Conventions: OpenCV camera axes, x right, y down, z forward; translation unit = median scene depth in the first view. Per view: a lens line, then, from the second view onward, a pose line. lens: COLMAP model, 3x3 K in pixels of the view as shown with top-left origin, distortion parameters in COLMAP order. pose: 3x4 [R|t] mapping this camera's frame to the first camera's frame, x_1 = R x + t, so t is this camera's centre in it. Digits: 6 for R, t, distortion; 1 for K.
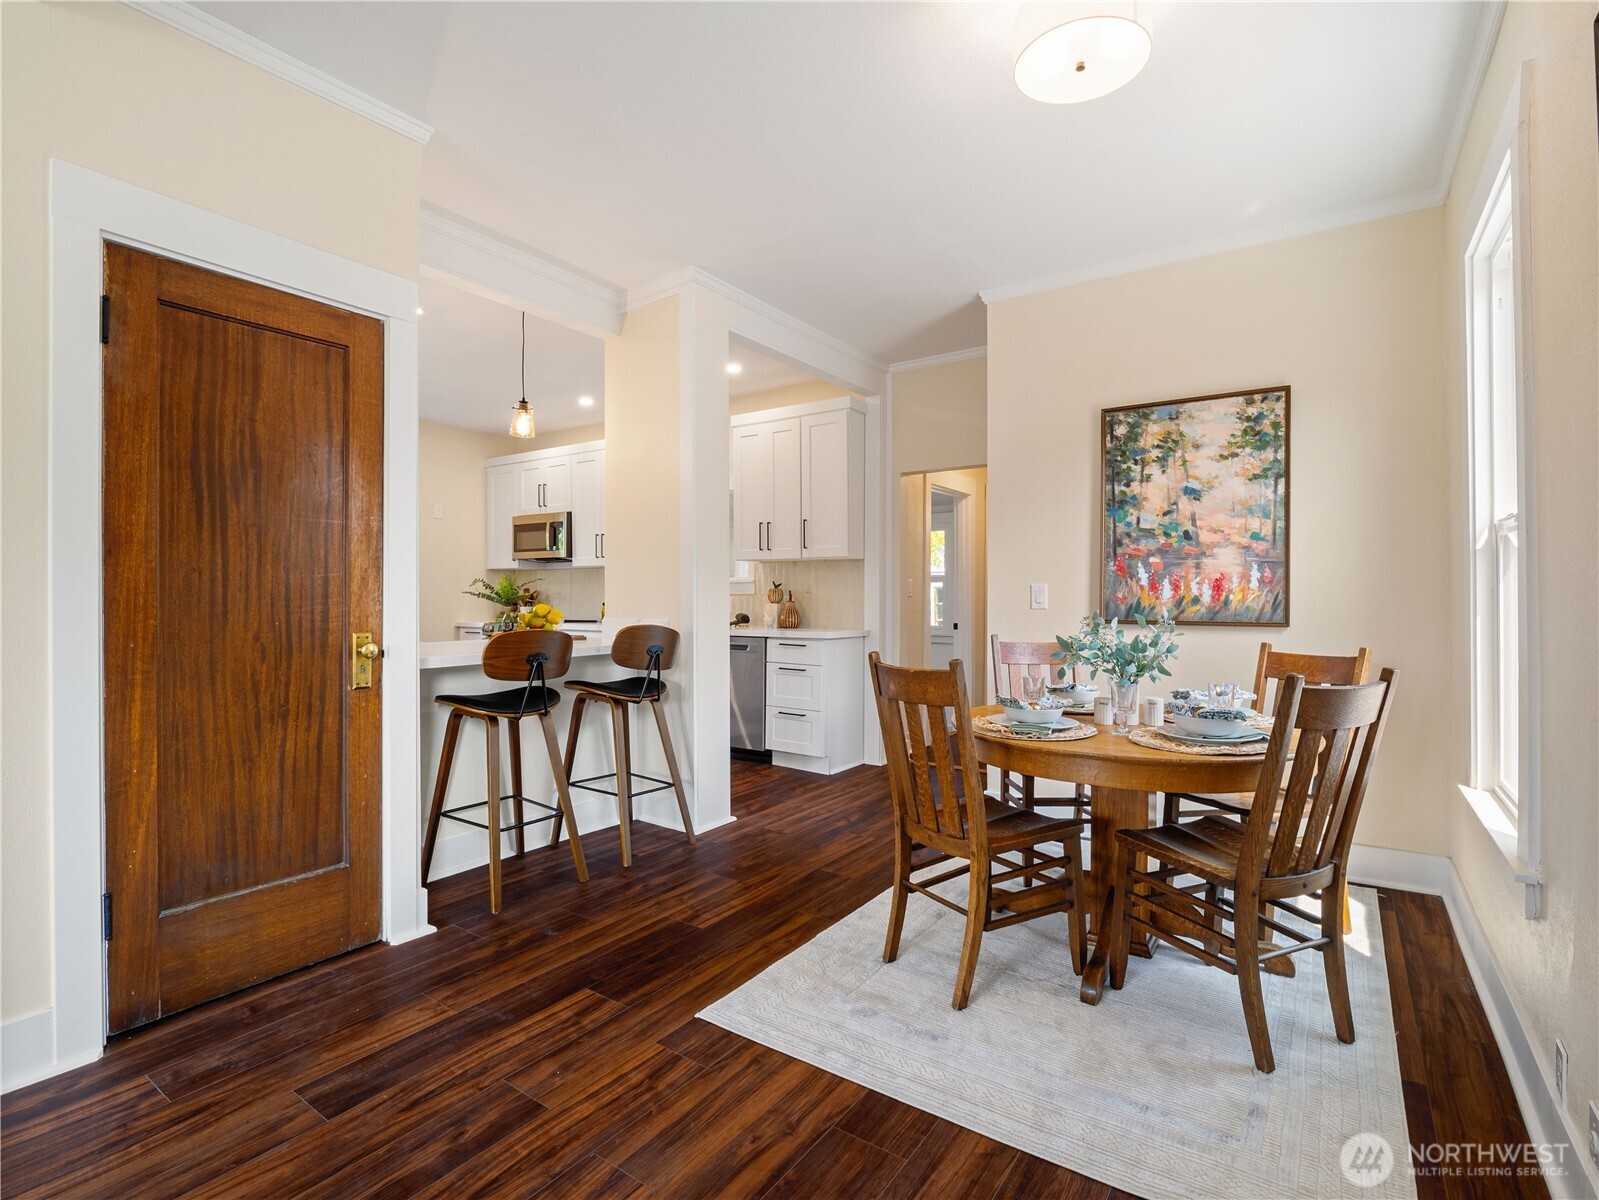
lens RADIAL K [[777.7, 0, 796.7], [0, 777.7, 598.1], [0, 0, 1]] dist [-0.012127, -0.002663]
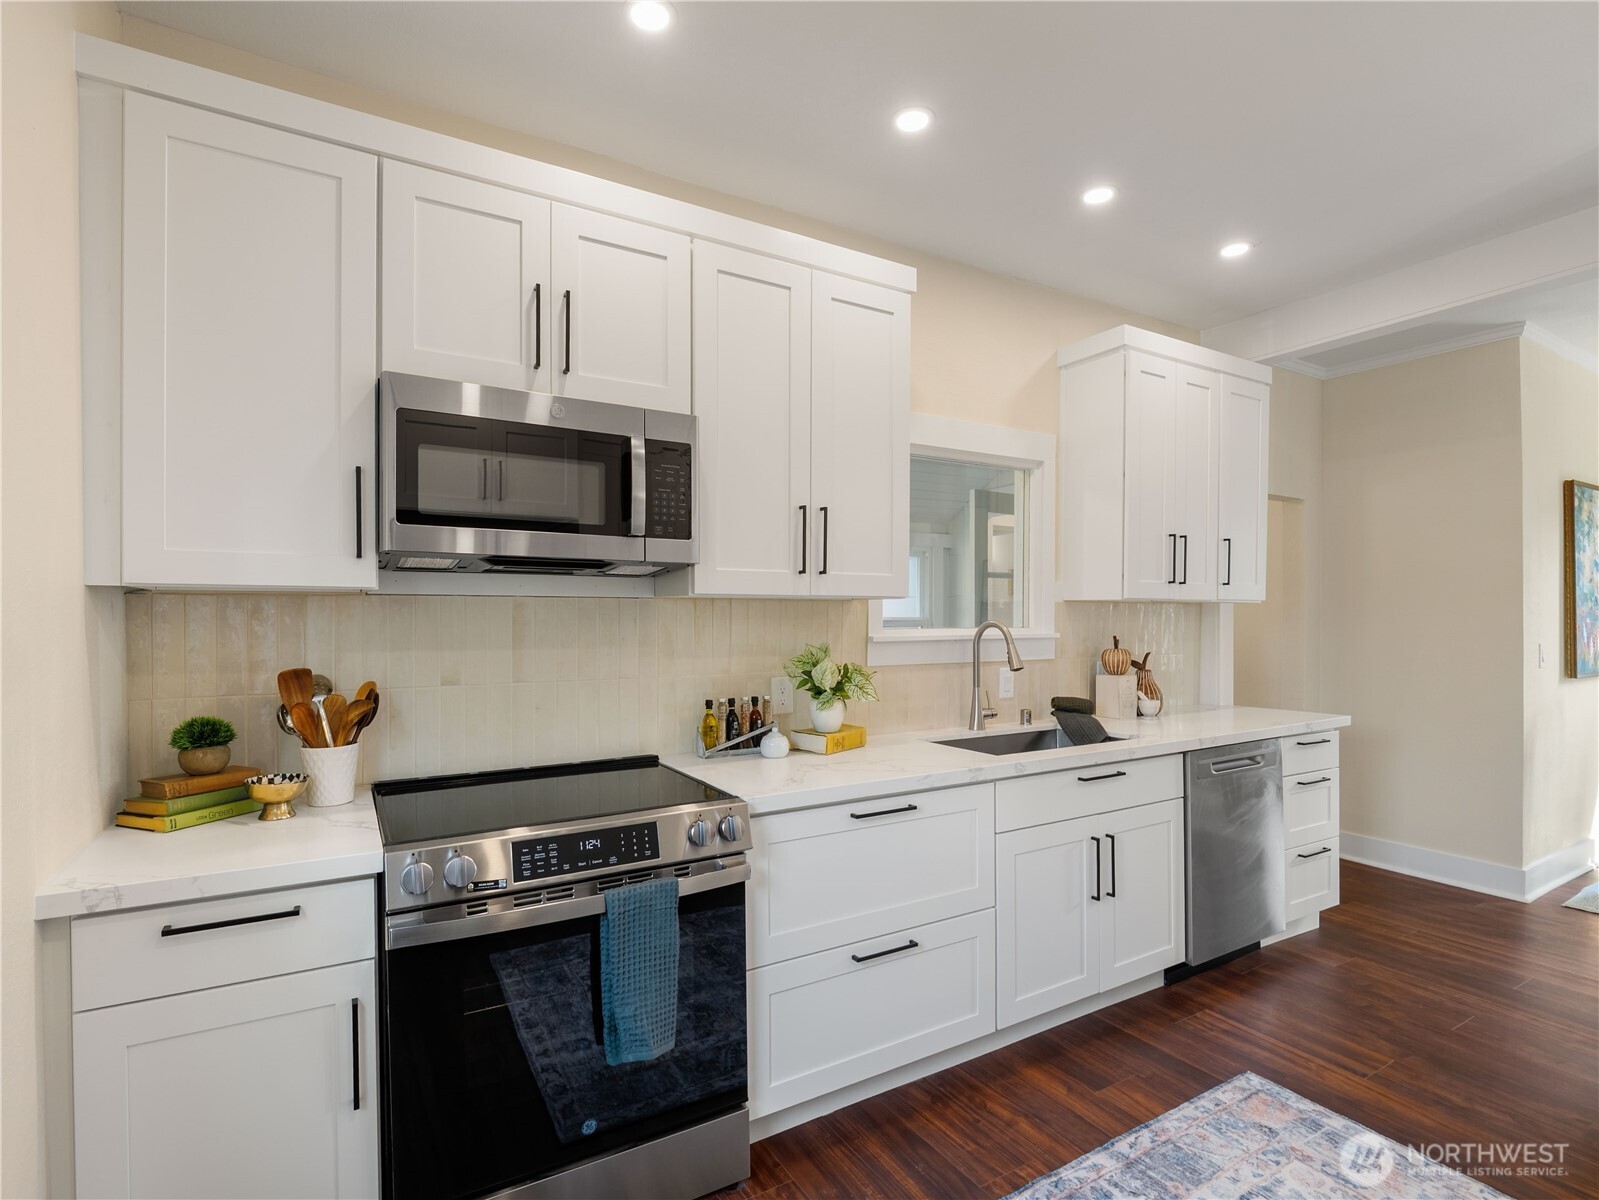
lens RADIAL K [[777.7, 0, 794.1], [0, 777.7, 617.6], [0, 0, 1]] dist [-0.012127, -0.002663]
pose [[0.423570, -0.004594, 0.905852, -0.708760], [0.001876, 0.999989, 0.004195, -0.041429], [-0.905862, -0.000078, 0.423574, 1.059308]]
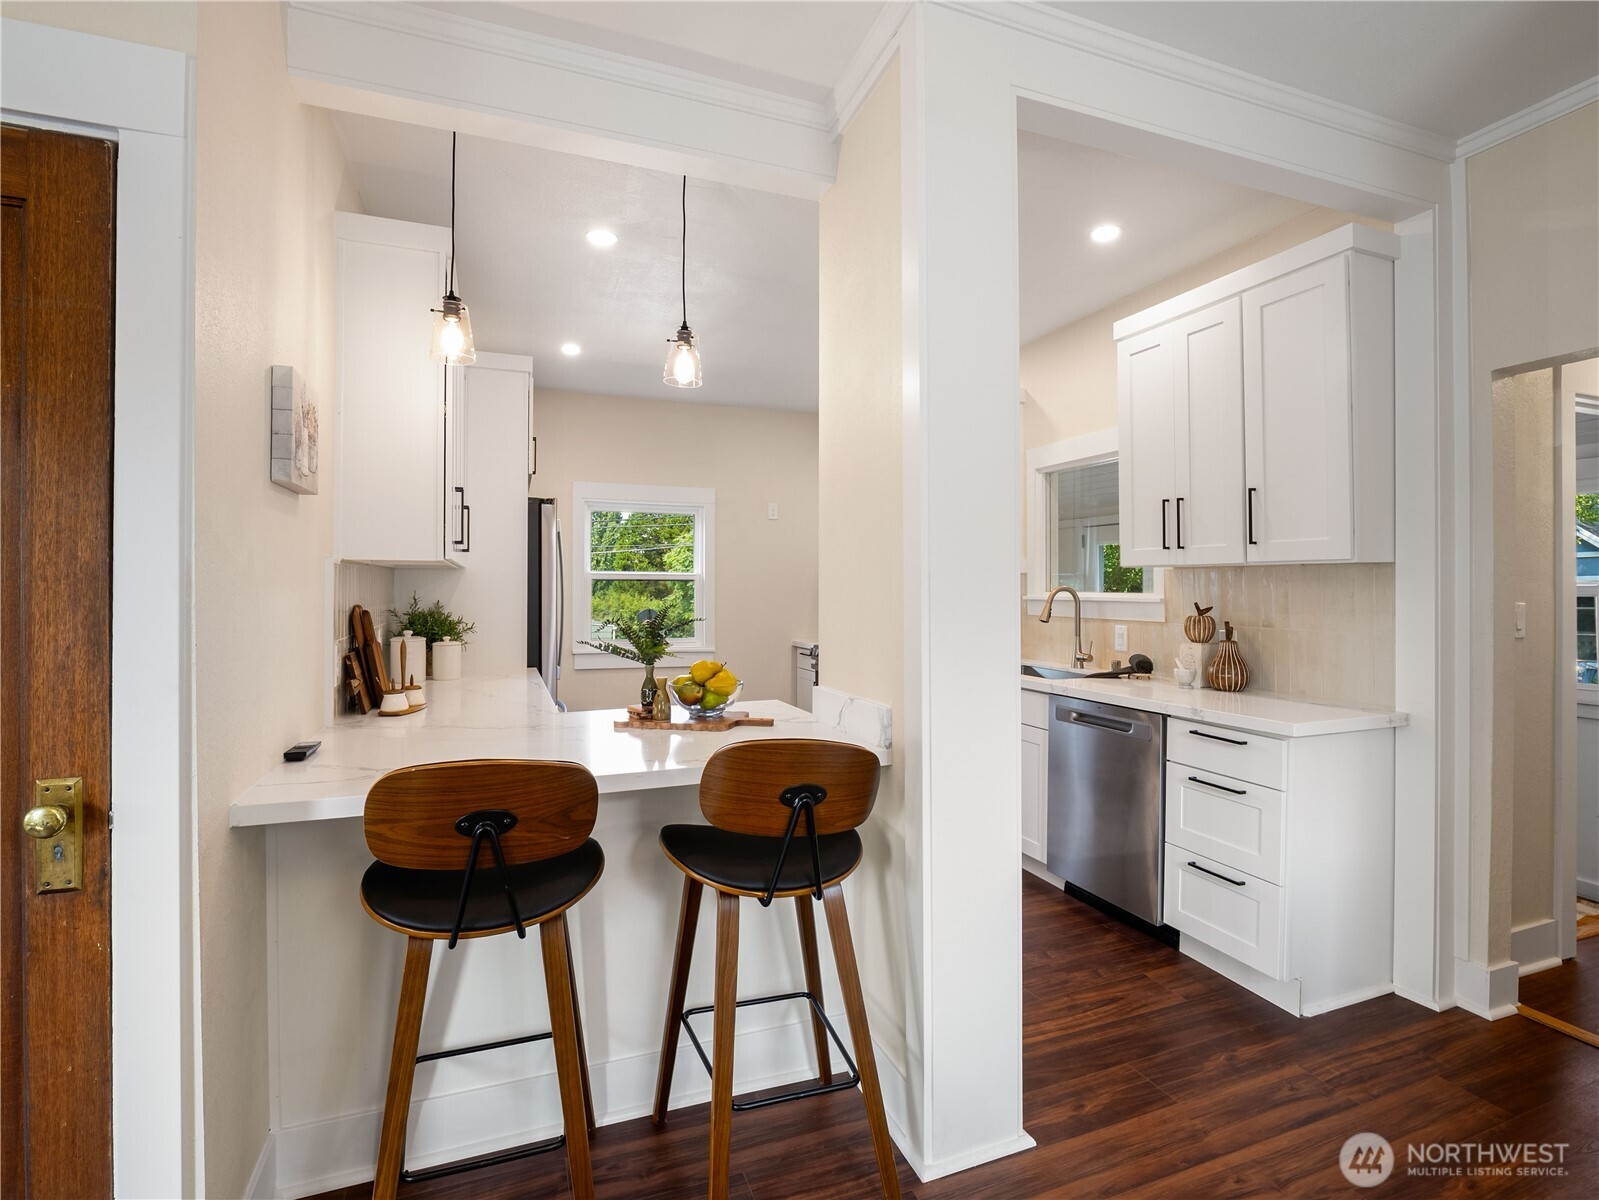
lens RADIAL K [[777.7, 0, 796.9], [0, 777.7, 586.9], [0, 0, 1]] dist [-0.012127, -0.002663]
pose [[0.829503, -0.004459, -0.558484, 0.047184], [0.002979, 0.999989, -0.003559, -0.034866], [0.558494, 0.001289, 0.829508, 0.406722]]
